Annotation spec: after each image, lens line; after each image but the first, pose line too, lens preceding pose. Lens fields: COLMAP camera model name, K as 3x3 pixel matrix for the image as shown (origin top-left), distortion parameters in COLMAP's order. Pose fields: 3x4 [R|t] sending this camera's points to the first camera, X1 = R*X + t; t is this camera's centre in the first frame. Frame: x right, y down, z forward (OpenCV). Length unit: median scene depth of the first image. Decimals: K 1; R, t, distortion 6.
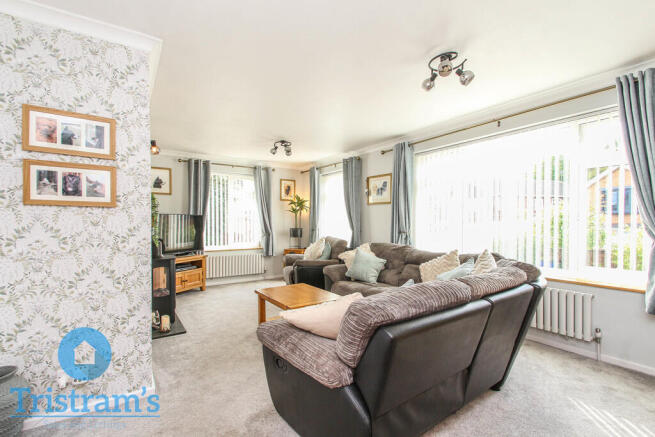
lens RADIAL K [[302.6, 0, 340.9], [0, 302.6, 224.8], [0, 0, 1]] dist [-0.000721, -0.001097]
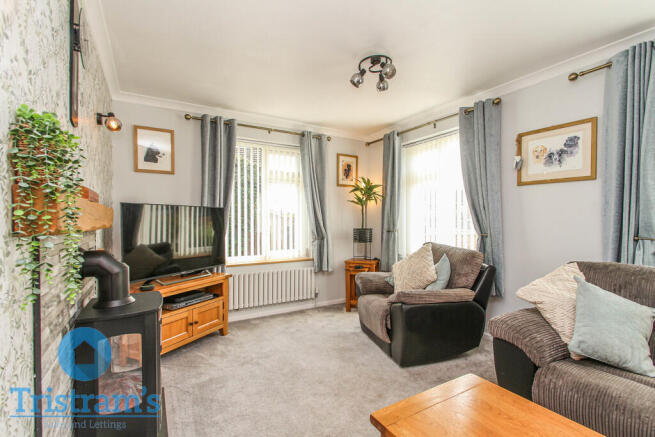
lens RADIAL K [[302.6, 0, 330.7], [0, 302.6, 219.8], [0, 0, 1]] dist [-0.000721, -0.001097]
pose [[0.996014, -0.002514, -0.089159, -0.190991], [0.001637, 0.999950, -0.009907, -0.000276], [0.089180, 0.009721, 0.995968, 0.418935]]
